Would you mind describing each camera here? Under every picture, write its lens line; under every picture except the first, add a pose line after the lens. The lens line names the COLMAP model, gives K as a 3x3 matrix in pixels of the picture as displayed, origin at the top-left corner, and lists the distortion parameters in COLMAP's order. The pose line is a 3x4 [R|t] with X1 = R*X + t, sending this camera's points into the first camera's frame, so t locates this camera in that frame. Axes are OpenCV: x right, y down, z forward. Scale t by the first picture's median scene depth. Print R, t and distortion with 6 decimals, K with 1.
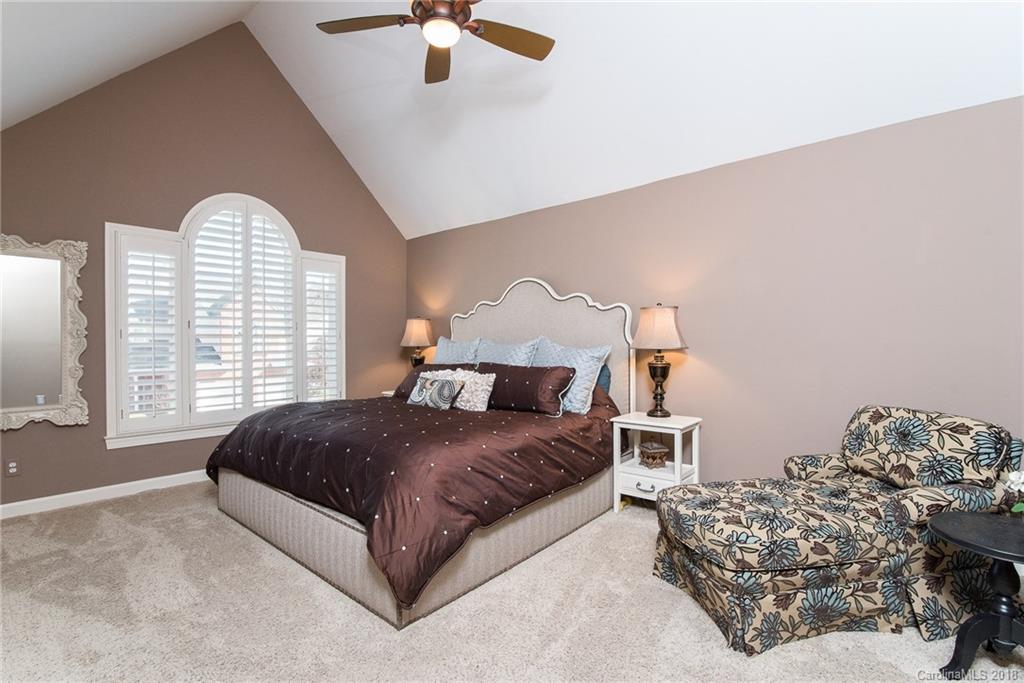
lens RADIAL K [[462.9, 0, 503.1], [0, 462.9, 341.2], [0, 0, 1]] dist [-0.016521, -0.000370]
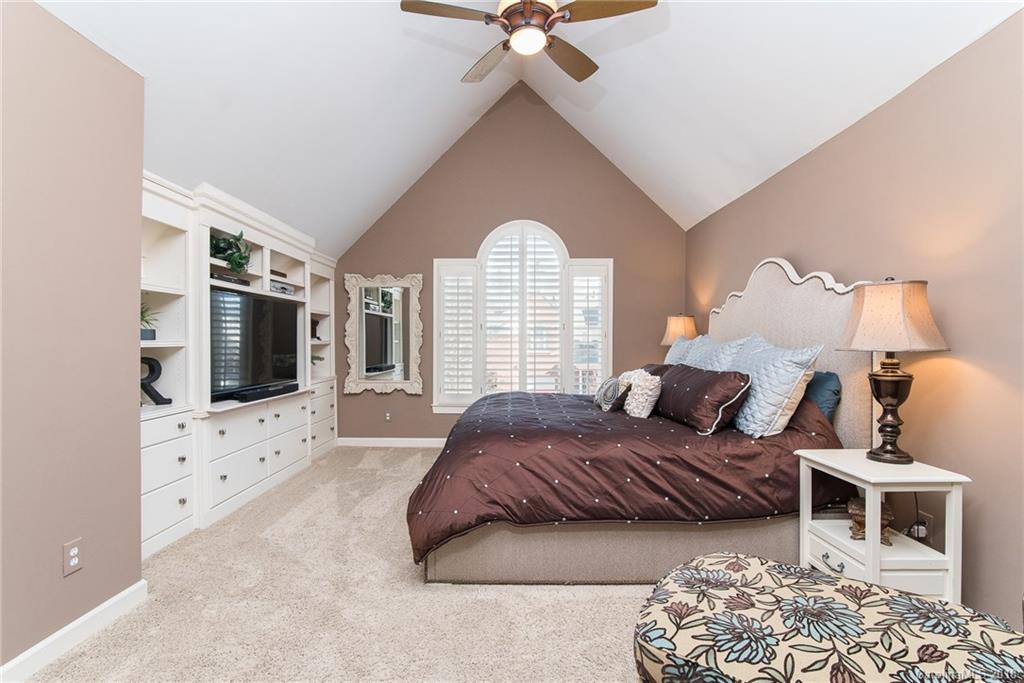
lens RADIAL K [[462.9, 0, 503.1], [0, 462.9, 341.2], [0, 0, 1]] dist [-0.016521, -0.000370]
pose [[0.660435, 0.002537, -0.750879, 0.459390], [-0.004011, 0.999992, -0.000149, 0.005311], [0.750873, 0.003110, 0.660440, 0.213487]]
